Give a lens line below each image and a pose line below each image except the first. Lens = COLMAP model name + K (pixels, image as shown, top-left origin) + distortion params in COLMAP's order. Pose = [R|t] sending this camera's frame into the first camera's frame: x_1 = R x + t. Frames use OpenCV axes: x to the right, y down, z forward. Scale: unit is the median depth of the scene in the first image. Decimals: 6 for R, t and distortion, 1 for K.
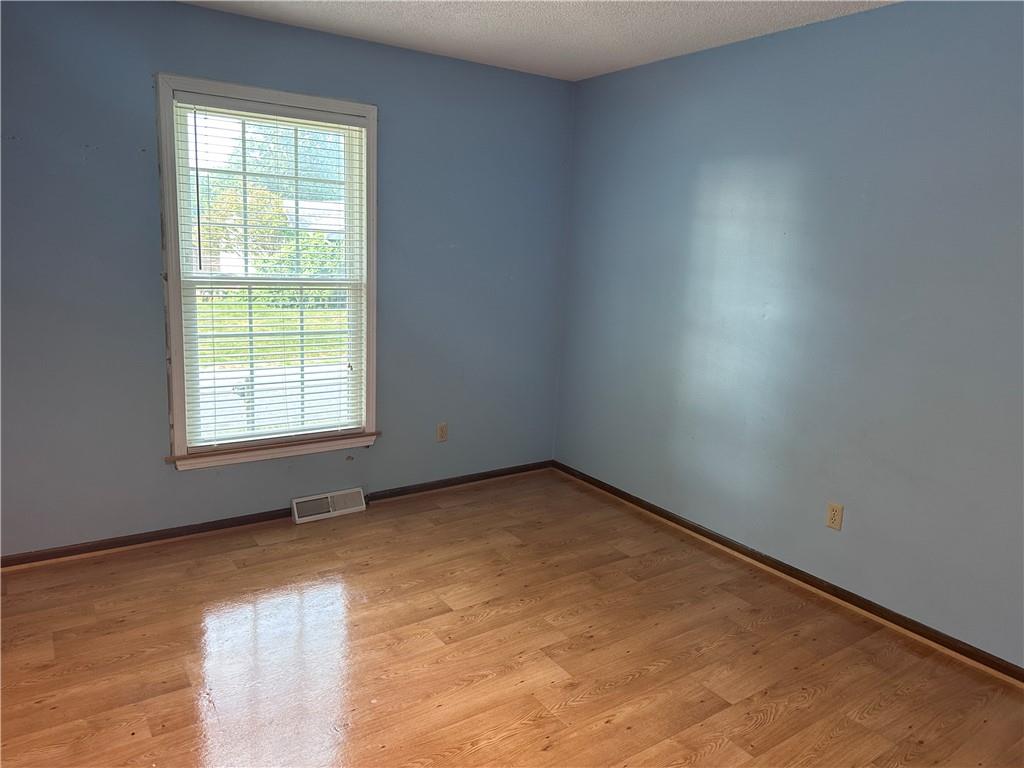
lens RADIAL K [[715.3, 0, 512.9], [0, 715.3, 389.4], [0, 0, 1]] dist [0.158723, -0.295494]
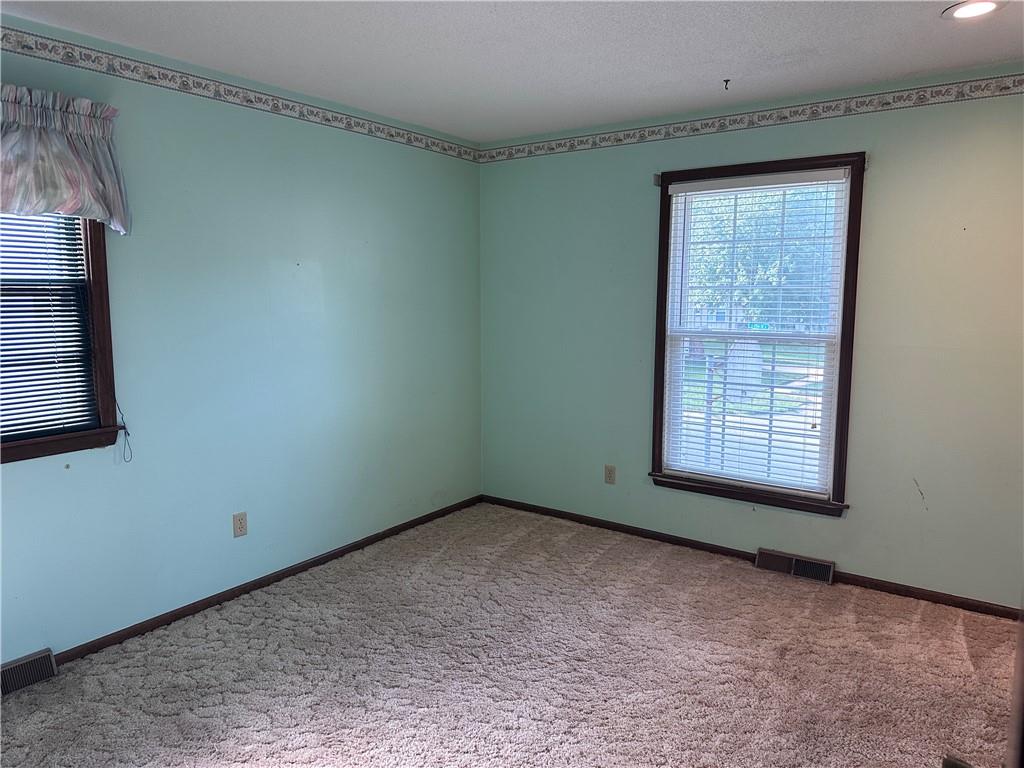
lens RADIAL K [[715.3, 0, 512.9], [0, 715.3, 389.4], [0, 0, 1]] dist [0.158723, -0.295494]
pose [[0.329973, 0.086655, -0.940005, 0.595689], [-0.174808, 0.984165, 0.029363, -0.042962], [0.927664, 0.154631, 0.339895, 0.333835]]
